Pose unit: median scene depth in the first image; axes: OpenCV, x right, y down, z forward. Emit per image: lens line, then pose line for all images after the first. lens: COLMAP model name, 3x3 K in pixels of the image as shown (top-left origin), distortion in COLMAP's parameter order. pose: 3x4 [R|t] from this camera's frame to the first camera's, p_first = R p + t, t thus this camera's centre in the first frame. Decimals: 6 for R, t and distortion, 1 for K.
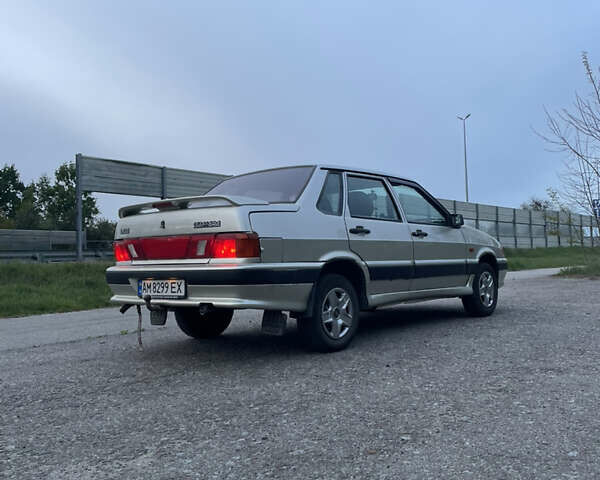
lens RADIAL K [[626.0, 0, 297.5], [0, 626.0, 238.7], [0, 0, 1]] dist [-0.002030, 0.000000]
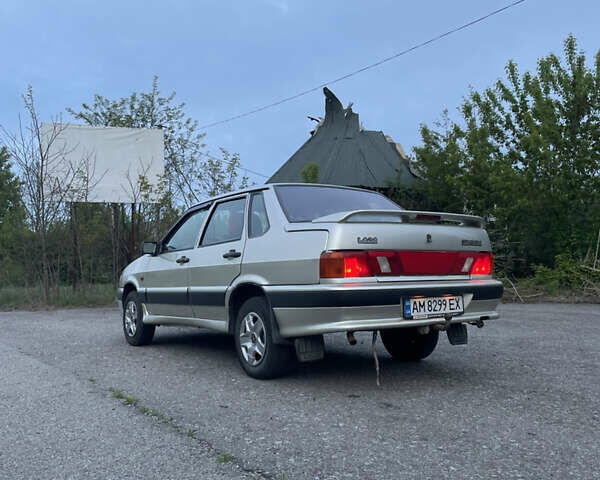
lens RADIAL K [[626.0, 0, 298.7], [0, 626.0, 233.8], [0, 0, 1]] dist [-0.002030, 0.000000]
pose [[0.265105, 0.089273, 0.960078, -1.141841], [-0.018969, 0.995995, -0.087374, 0.055176], [-0.964033, 0.004951, 0.265737, 0.917267]]
